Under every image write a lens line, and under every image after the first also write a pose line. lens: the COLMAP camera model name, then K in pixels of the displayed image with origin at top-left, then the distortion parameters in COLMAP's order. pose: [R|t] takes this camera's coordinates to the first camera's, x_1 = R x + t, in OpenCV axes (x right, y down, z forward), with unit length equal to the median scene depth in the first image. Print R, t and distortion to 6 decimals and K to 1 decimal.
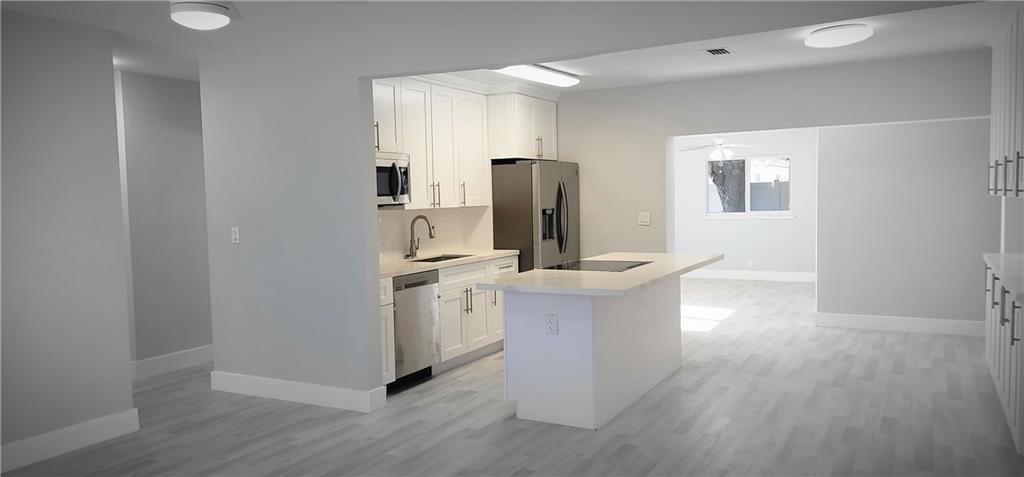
lens RADIAL K [[746.9, 0, 506.2], [0, 746.9, 237.7], [0, 0, 1]] dist [0.059531, -0.007006]
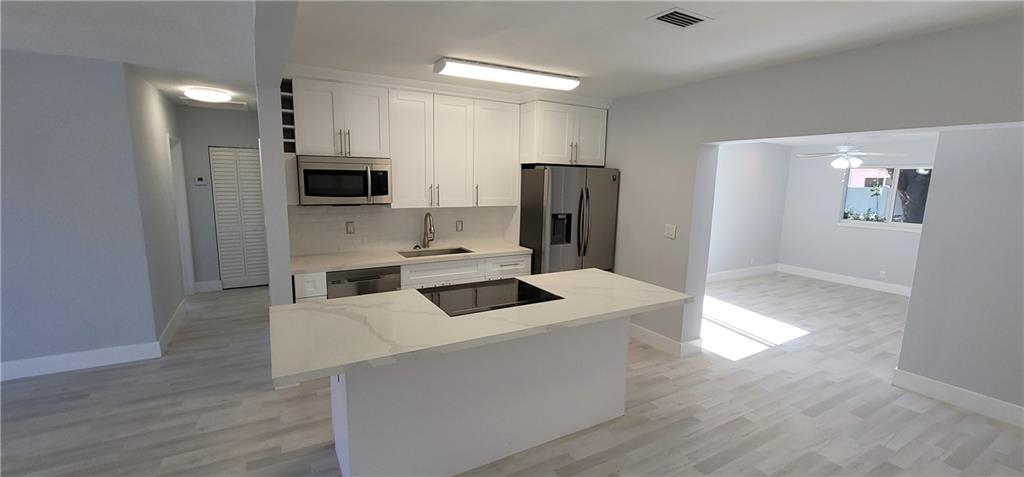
lens RADIAL K [[421.9, 0, 509.4], [0, 421.9, 243.7], [0, 0, 1]] dist [-0.010400, 0.002589]
pose [[0.855369, 0.119052, -0.504153, 0.348253], [-0.068787, 0.990718, 0.117244, -0.072029], [0.513431, -0.065608, 0.855619, 0.544018]]
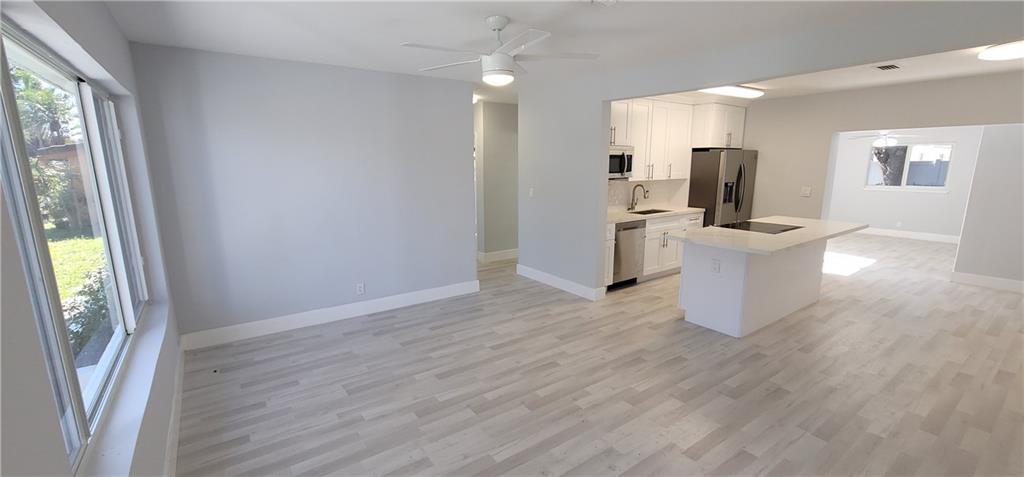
lens RADIAL K [[421.9, 0, 509.4], [0, 421.9, 243.7], [0, 0, 1]] dist [-0.010400, 0.002589]
pose [[0.901417, 0.101598, -0.420862, 0.030506], [-0.041838, 0.987968, 0.148890, -0.028666], [0.430925, -0.116604, 0.894822, 0.050718]]
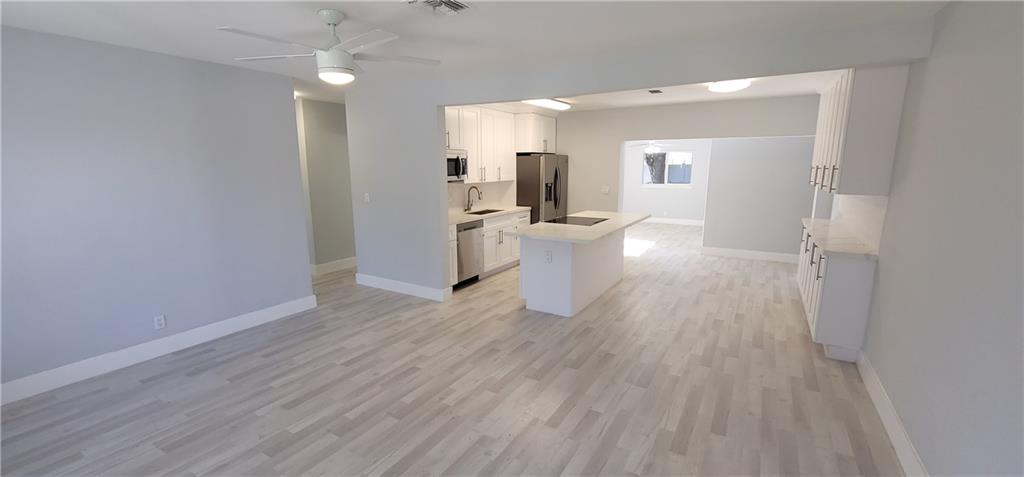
lens RADIAL K [[421.9, 0, 509.4], [0, 421.9, 243.7], [0, 0, 1]] dist [-0.010400, 0.002589]
pose [[0.999020, 0.027348, -0.034798, 0.004234], [-0.022675, 0.991483, 0.128245, -0.027156], [0.038009, -0.127330, 0.991132, 0.034907]]
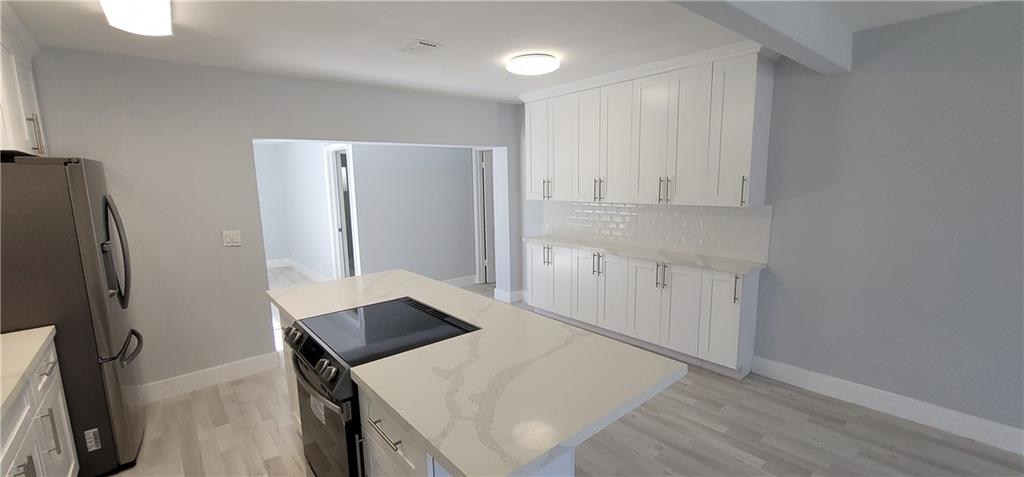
lens RADIAL K [[421.9, 0, 509.4], [0, 421.9, 243.7], [0, 0, 1]] dist [-0.010400, 0.002589]
pose [[0.352271, -0.128278, 0.927065, -0.163362], [0.066585, 0.991487, 0.111891, -0.062799], [-0.933526, 0.022312, 0.357814, 0.690852]]
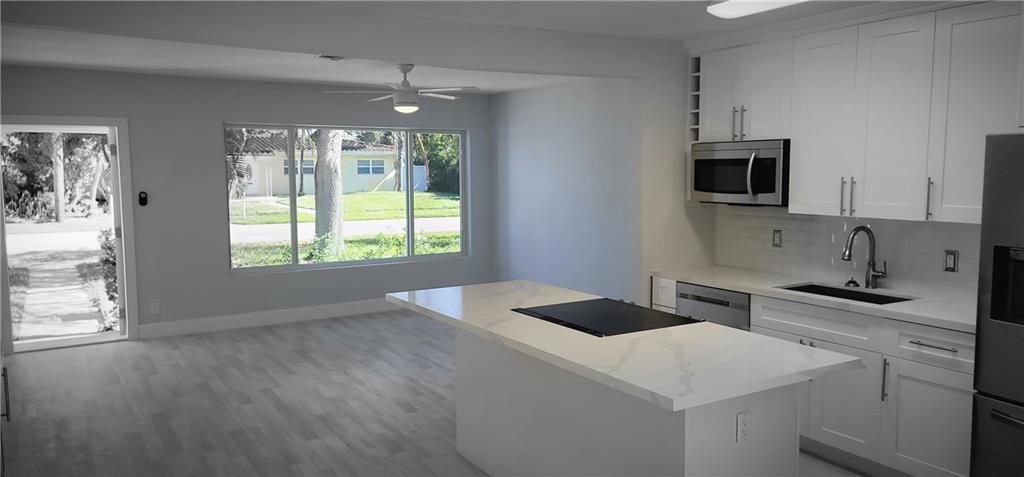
lens RADIAL K [[744.6, 0, 514.9], [0, 744.6, 234.2], [0, 0, 1]] dist [0.060522, -0.006012]
pose [[-0.487116, 0.104384, -0.867077, 0.663030], [-0.035529, 0.989641, 0.139099, -0.112538], [0.872614, 0.098564, -0.478361, 1.128501]]
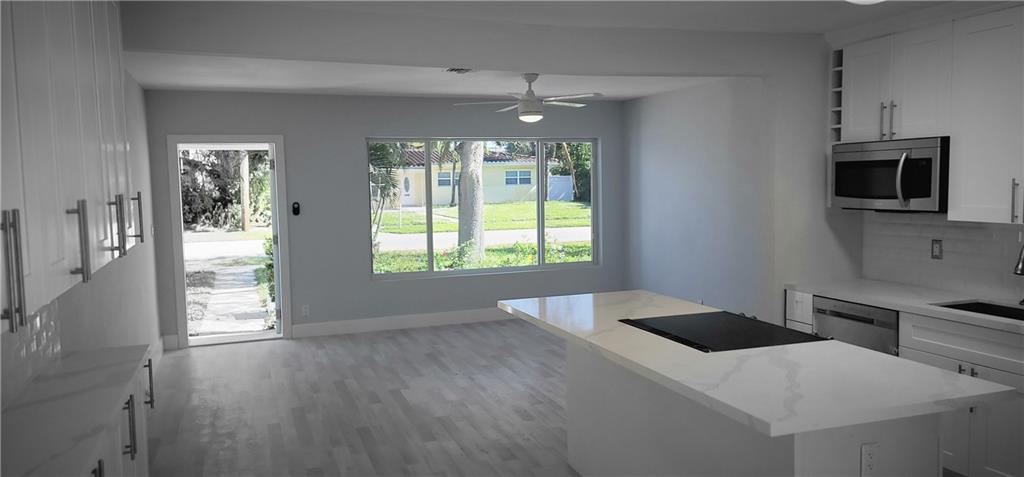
lens RADIAL K [[742.3, 0, 505.2], [0, 742.3, 237.0], [0, 0, 1]] dist [0.084848, -0.042267]
pose [[-0.660118, 0.094622, -0.745178, 0.634133], [-0.010480, 0.990778, 0.135091, -0.110607], [0.751089, 0.096985, -0.653039, 1.152448]]
